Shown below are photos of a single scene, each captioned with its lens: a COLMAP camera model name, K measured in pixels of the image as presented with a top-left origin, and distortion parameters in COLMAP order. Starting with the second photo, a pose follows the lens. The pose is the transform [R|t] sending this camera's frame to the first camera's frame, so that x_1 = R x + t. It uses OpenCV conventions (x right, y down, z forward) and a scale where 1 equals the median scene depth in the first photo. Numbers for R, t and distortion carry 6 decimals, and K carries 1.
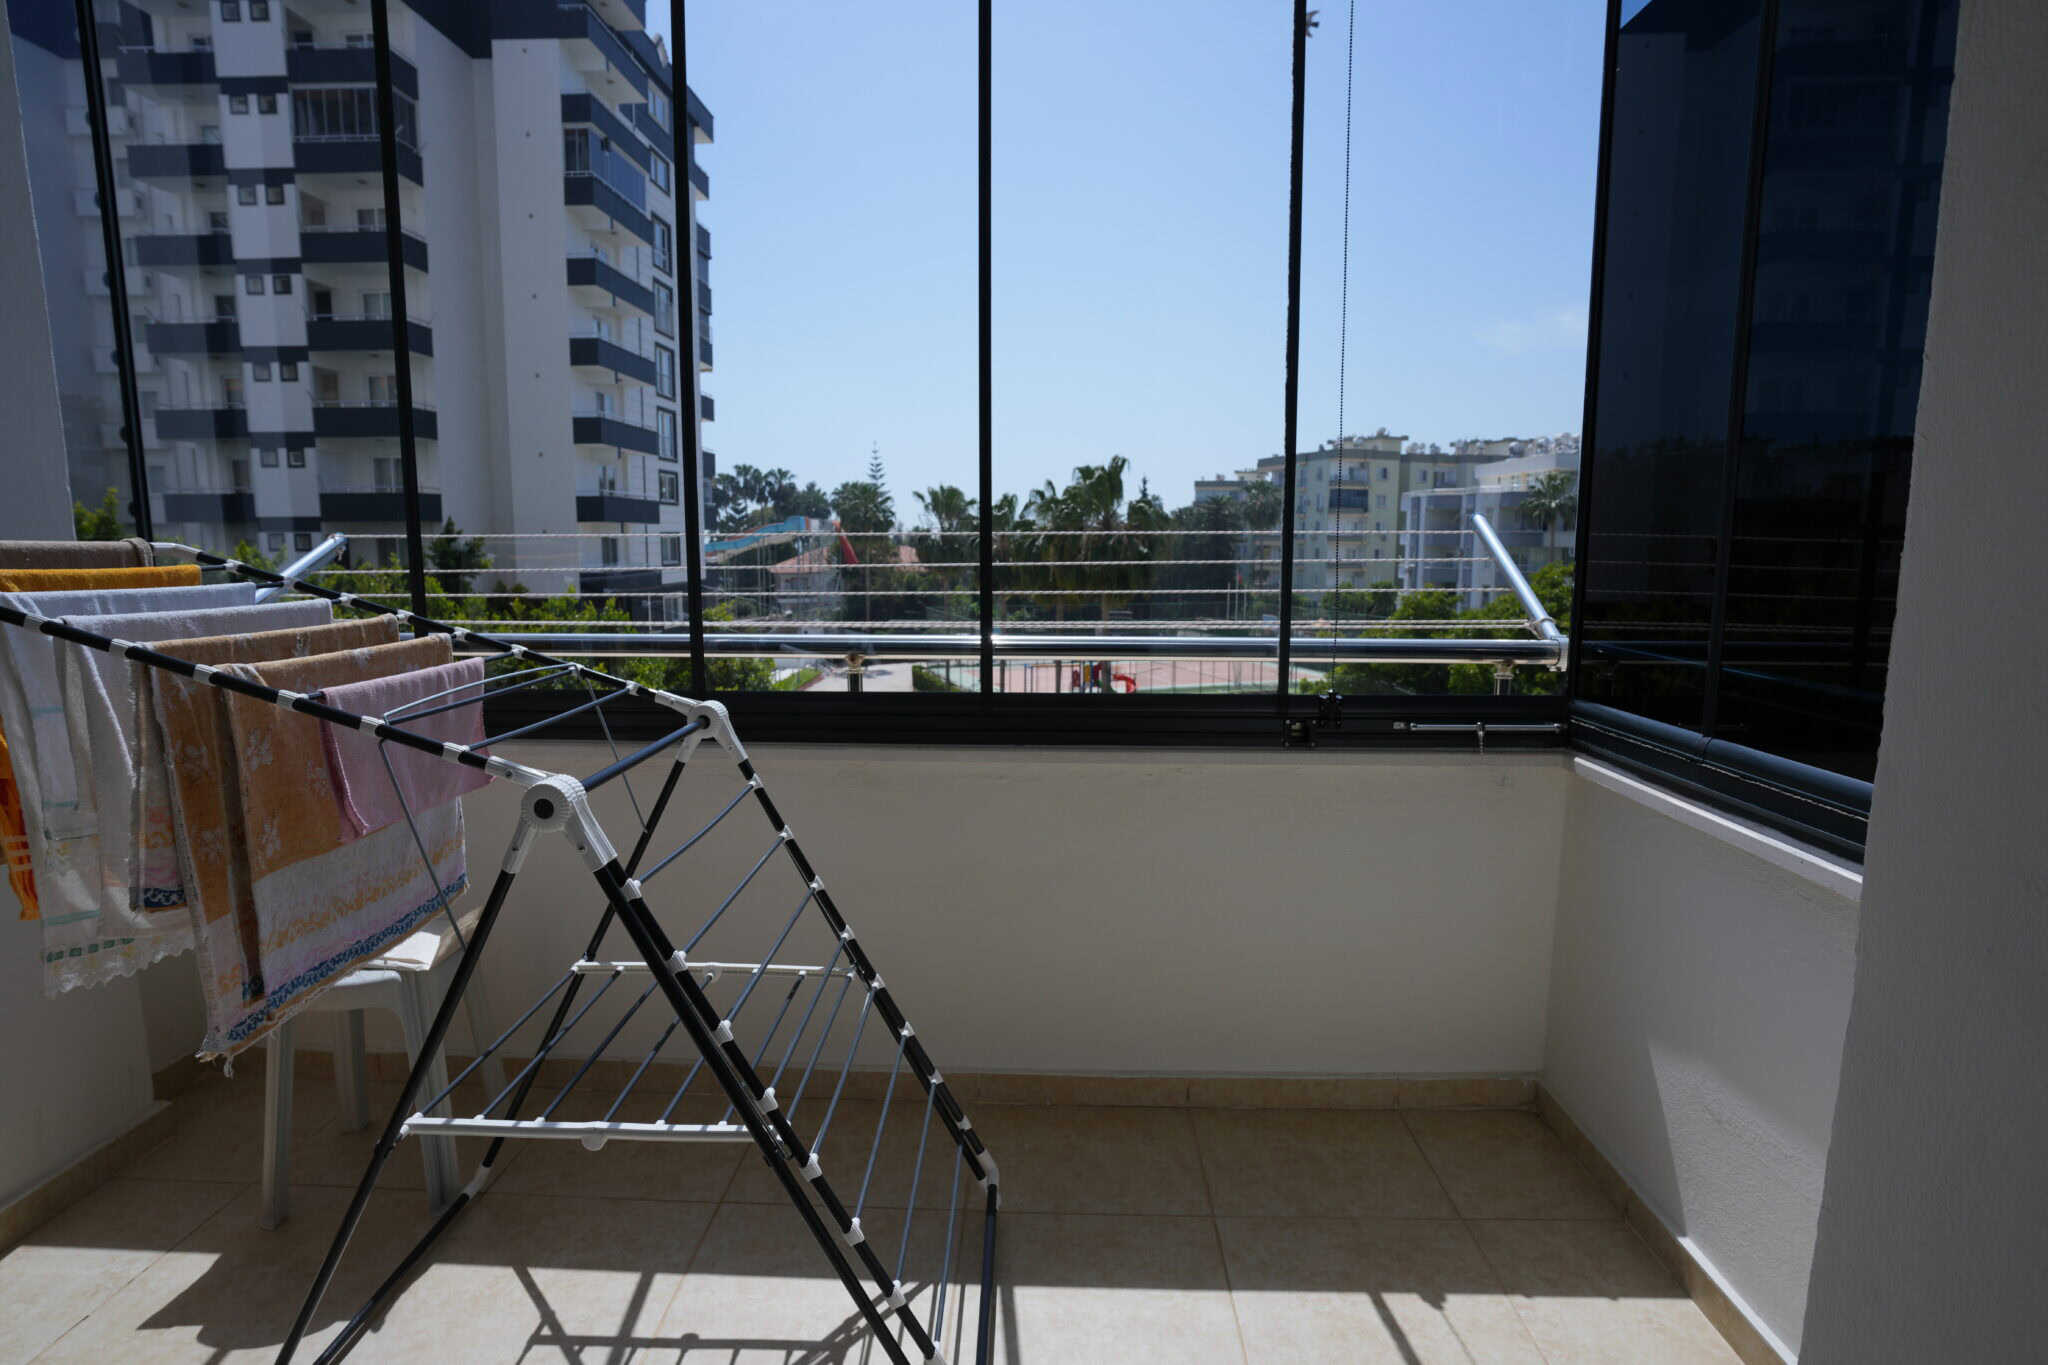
lens RADIAL K [[1024.4, 0, 1024.0], [0, 1024.4, 682.5], [0, 0, 1]] dist [-0.049664, -0.000242]
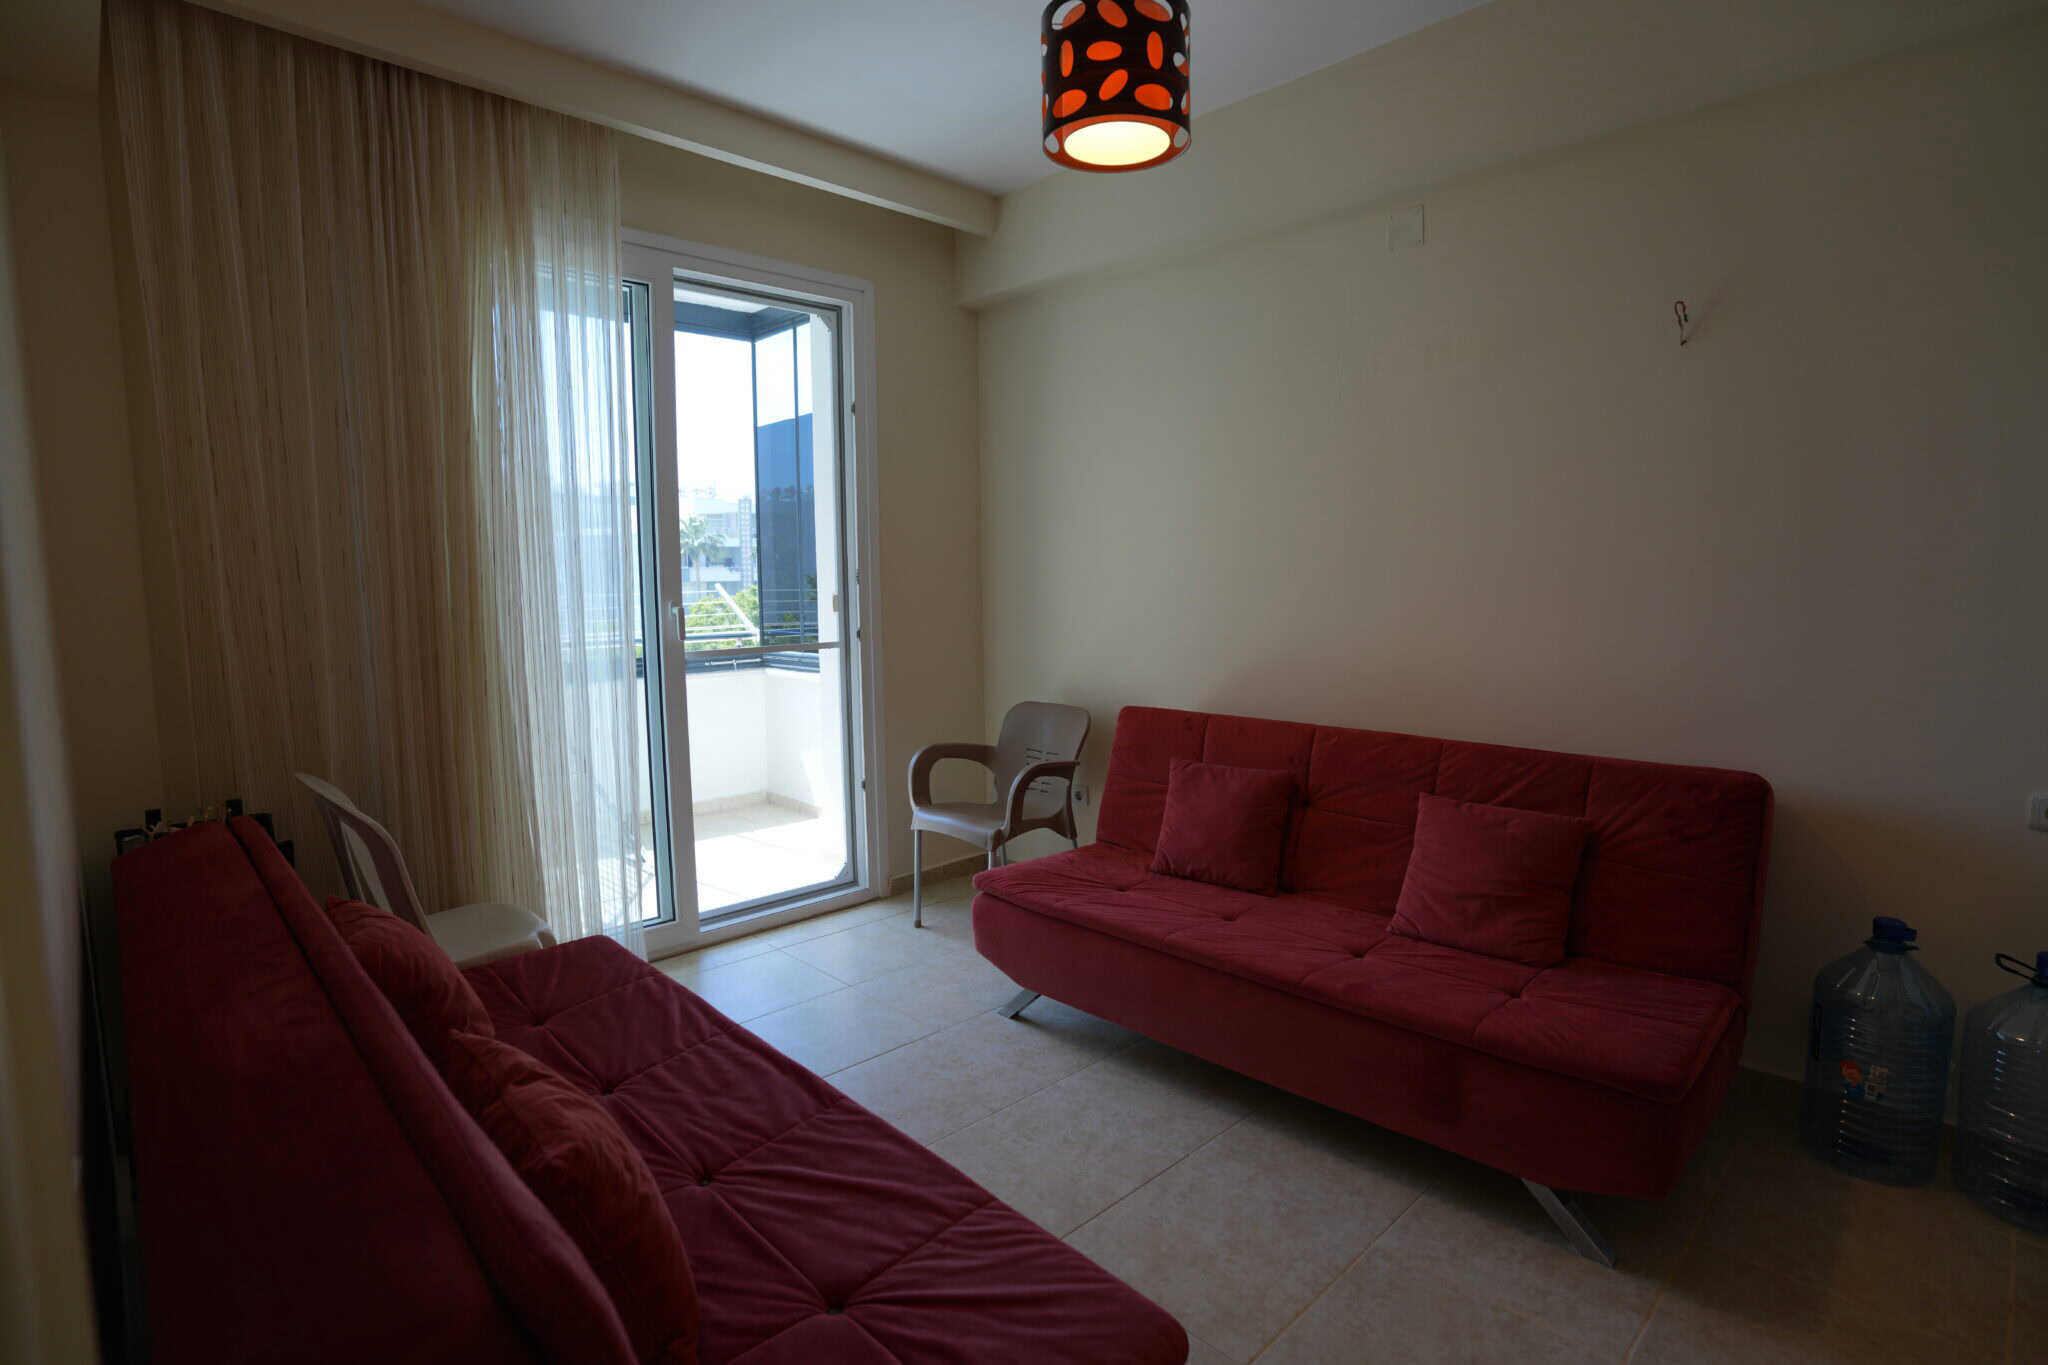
lens RADIAL K [[1024.4, 0, 1024.0], [0, 1024.4, 682.5], [0, 0, 1]] dist [-0.049664, -0.000242]
pose [[0.703338, -0.081132, 0.706211, -0.921723], [0.104936, 0.994431, 0.009734, 0.148940], [-0.703068, 0.067260, 0.707935, -1.456955]]
